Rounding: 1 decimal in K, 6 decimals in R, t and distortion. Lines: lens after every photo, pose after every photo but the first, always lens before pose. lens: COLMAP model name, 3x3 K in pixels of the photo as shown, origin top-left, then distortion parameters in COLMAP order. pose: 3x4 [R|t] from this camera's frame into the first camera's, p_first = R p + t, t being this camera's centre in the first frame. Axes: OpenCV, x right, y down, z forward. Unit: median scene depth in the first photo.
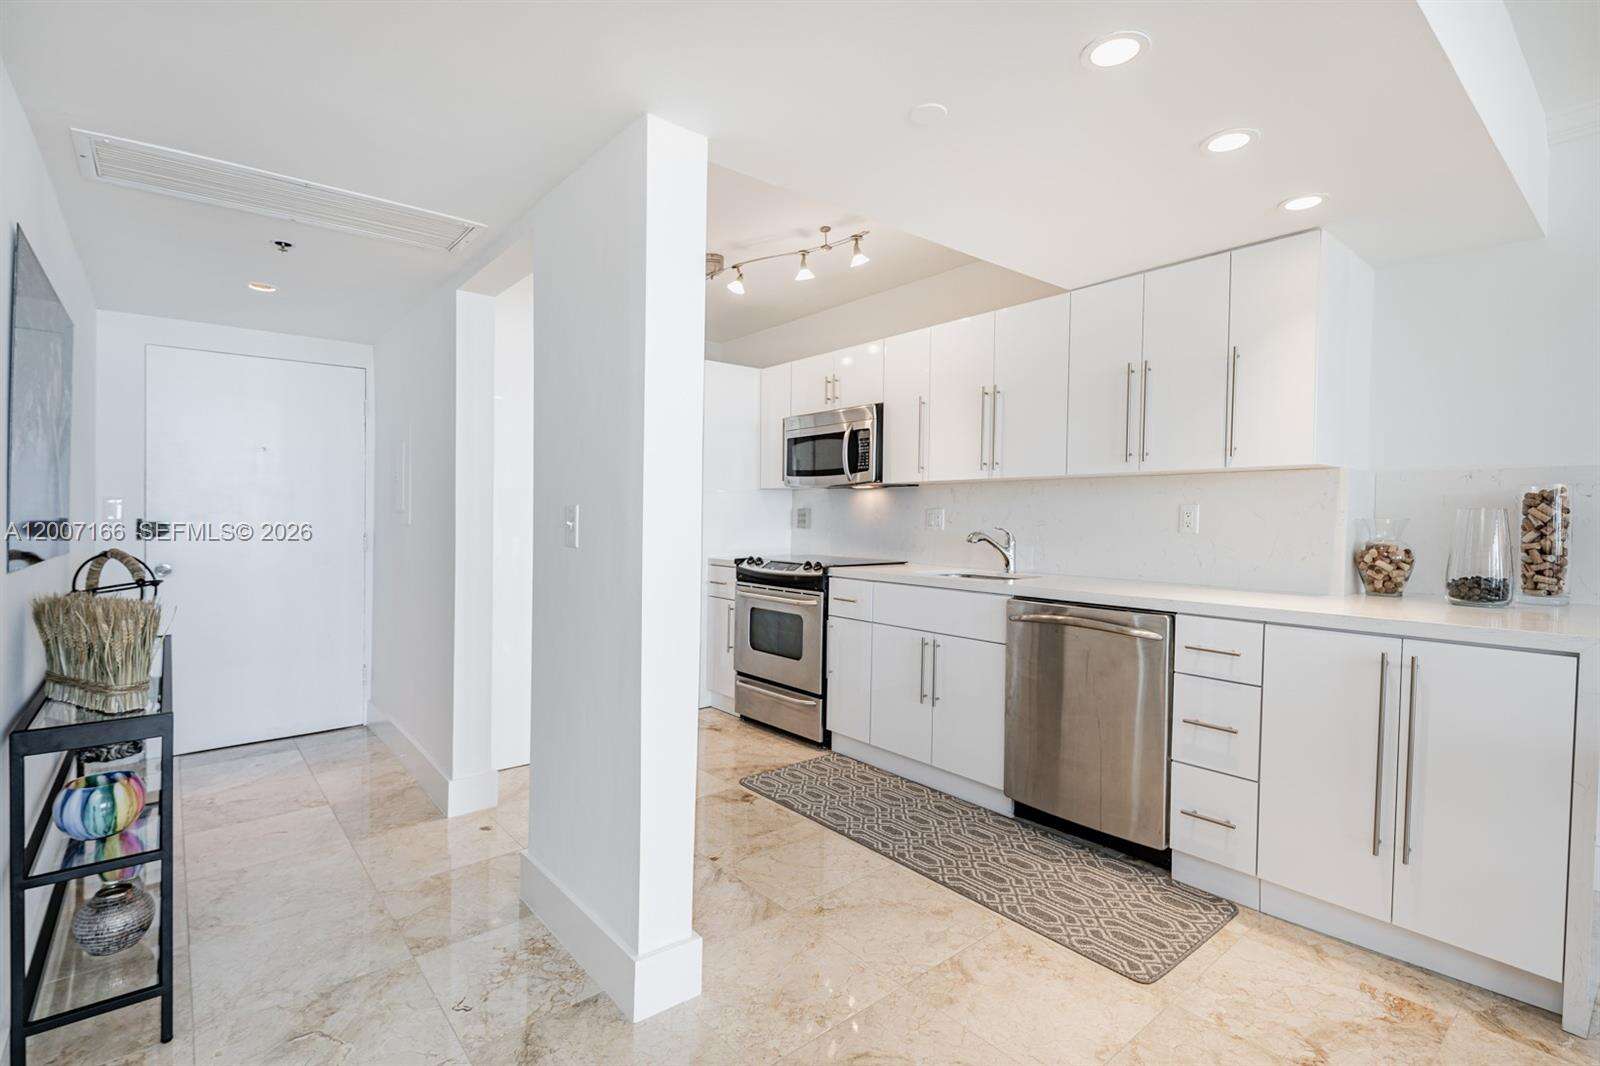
lens RADIAL K [[743.5, 0, 801.4], [0, 743.5, 529.6], [0, 0, 1]] dist [-0.000431, -0.000197]
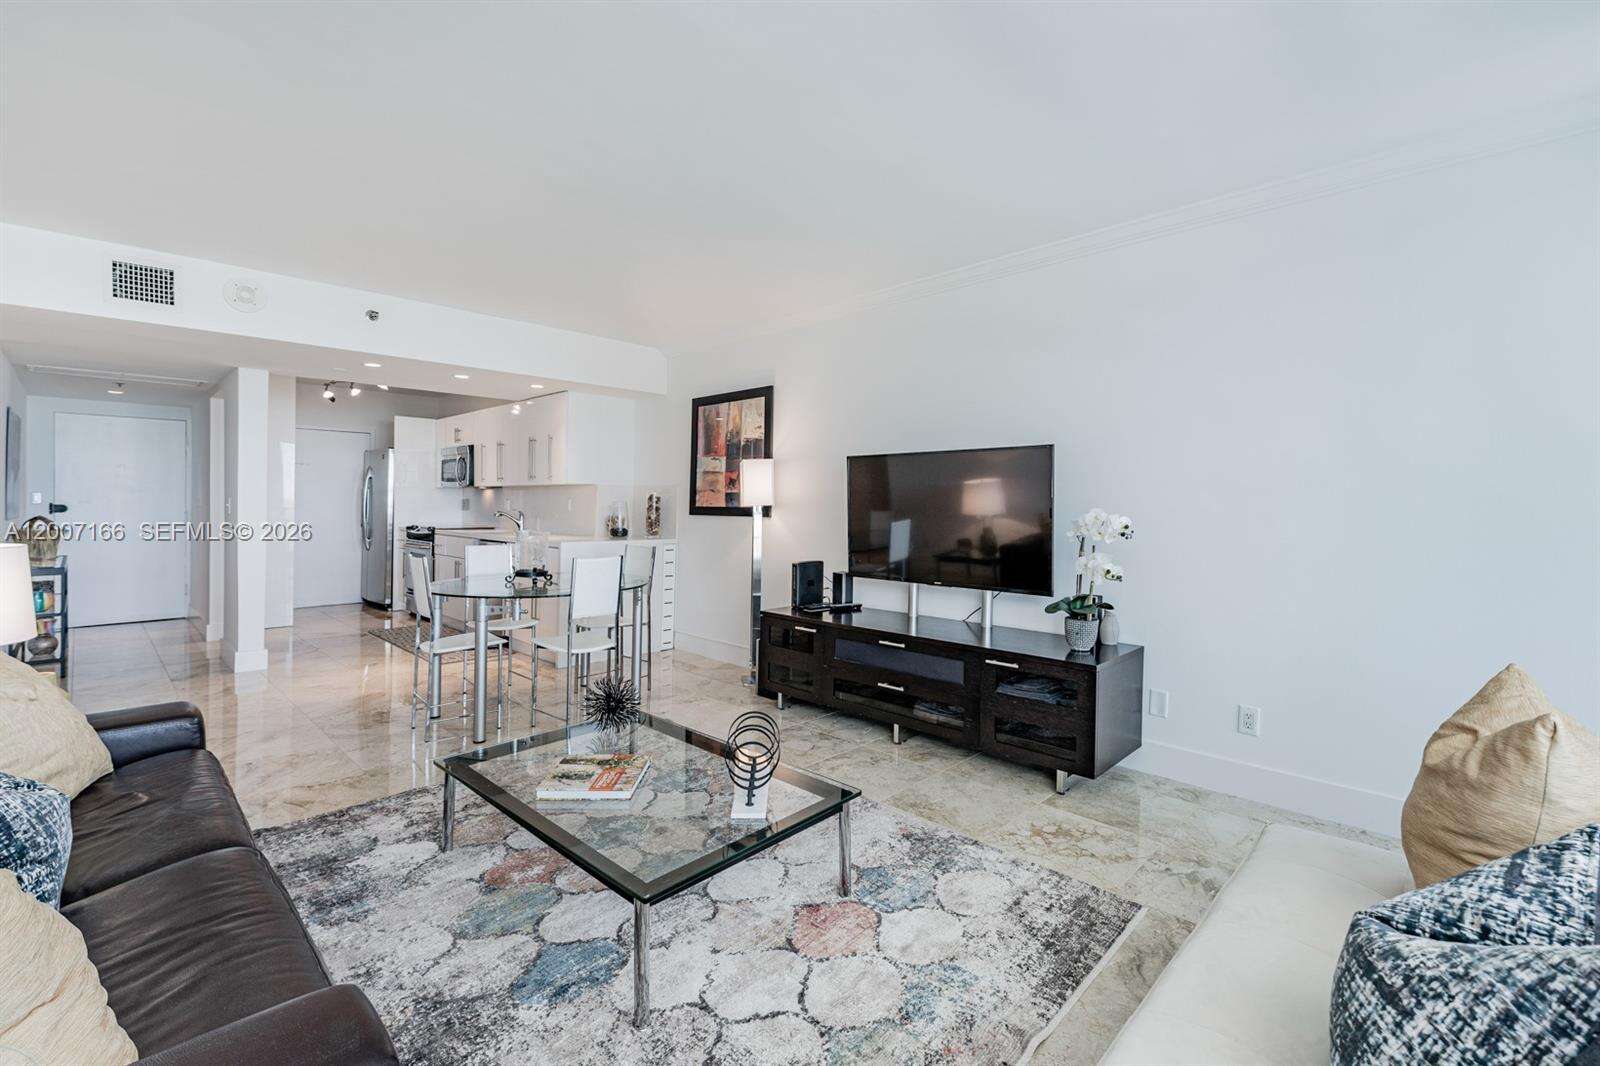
lens RADIAL K [[695.4, 0, 797.0], [0, 695.4, 525.9], [0, 0, 1]] dist [0.000853, -0.000037]
pose [[0.995526, 0.001774, 0.094475, 0.967052], [-0.002927, 0.999923, 0.012069, 0.018924], [-0.094446, -0.012292, 0.995454, -1.095805]]
